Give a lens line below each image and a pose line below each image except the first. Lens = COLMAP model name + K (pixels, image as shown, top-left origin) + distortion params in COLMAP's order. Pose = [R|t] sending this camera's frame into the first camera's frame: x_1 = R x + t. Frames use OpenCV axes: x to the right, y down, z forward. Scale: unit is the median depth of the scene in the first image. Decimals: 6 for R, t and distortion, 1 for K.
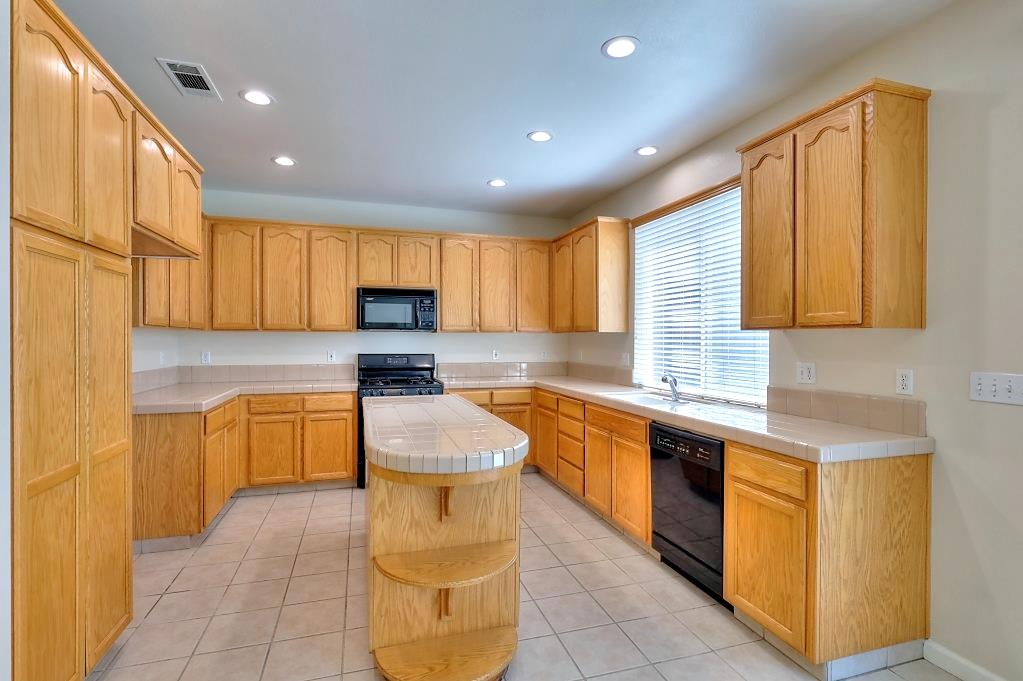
lens RADIAL K [[481.9, 0, 510.2], [0, 481.9, 340.1], [0, 0, 1]] dist [-0.004624, 0.001028]
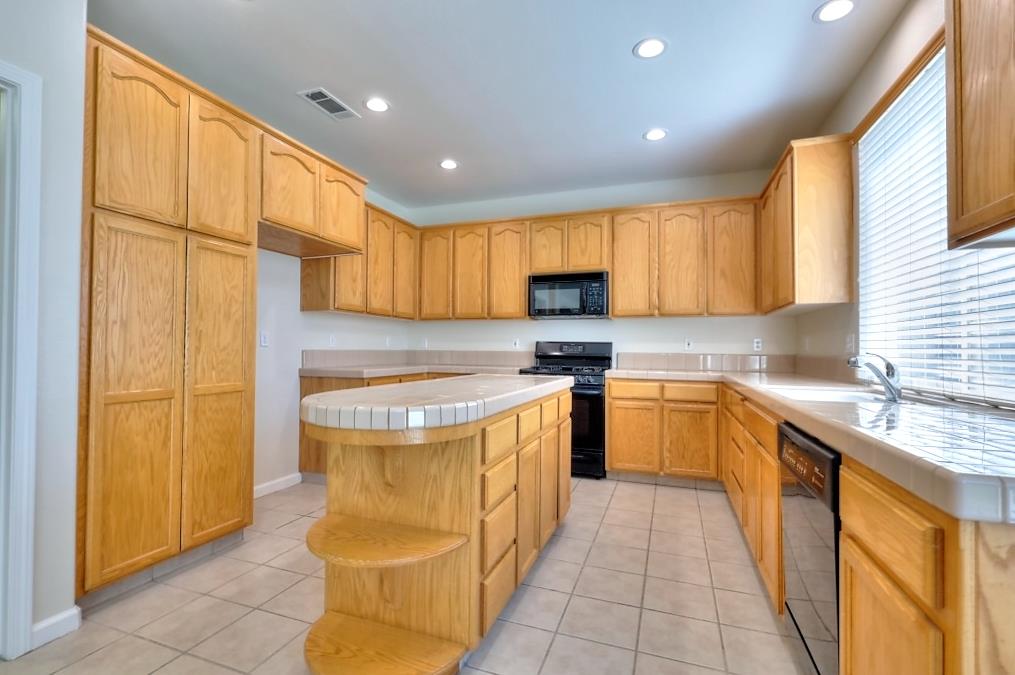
lens RADIAL K [[457.7, 0, 507.3], [0, 457.7, 340.3], [0, 0, 1]] dist [-0.003155, 0.000443]
pose [[0.796871, -0.007524, -0.604103, 0.249895], [-0.007897, 0.999707, -0.022868, 0.055001], [0.604098, 0.022993, 0.796578, 0.213714]]
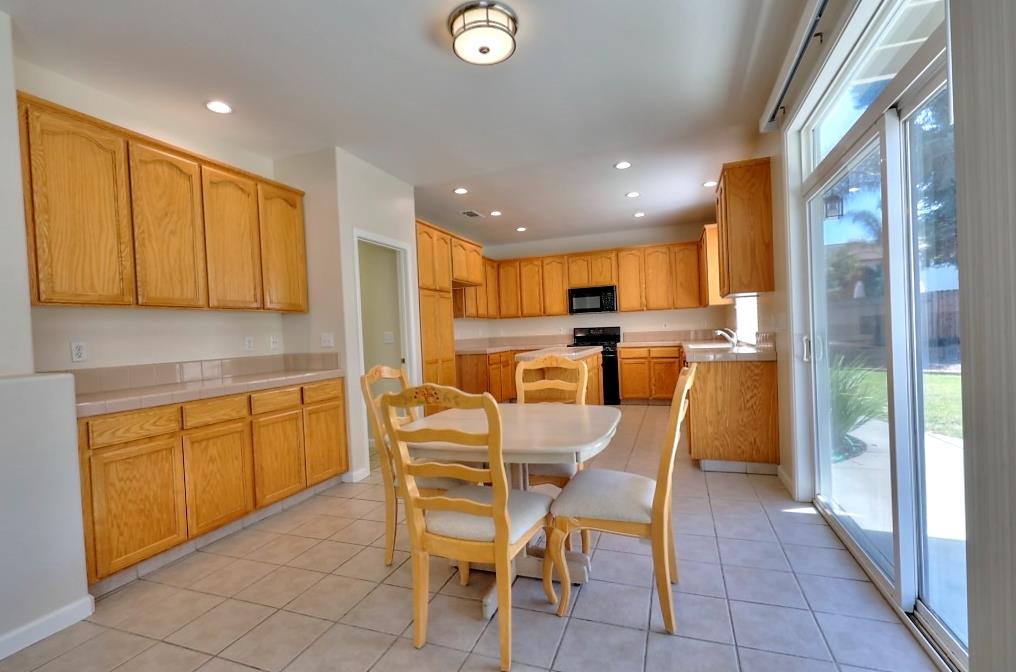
lens RADIAL K [[458.2, 0, 512.2], [0, 458.2, 338.1], [0, 0, 1]] dist [-0.003155, 0.000443]
pose [[0.796376, -0.029166, -0.604098, 0.536588], [0.043491, 0.999012, 0.009101, 0.043886], [0.603236, -0.033521, 0.796858, -0.452670]]
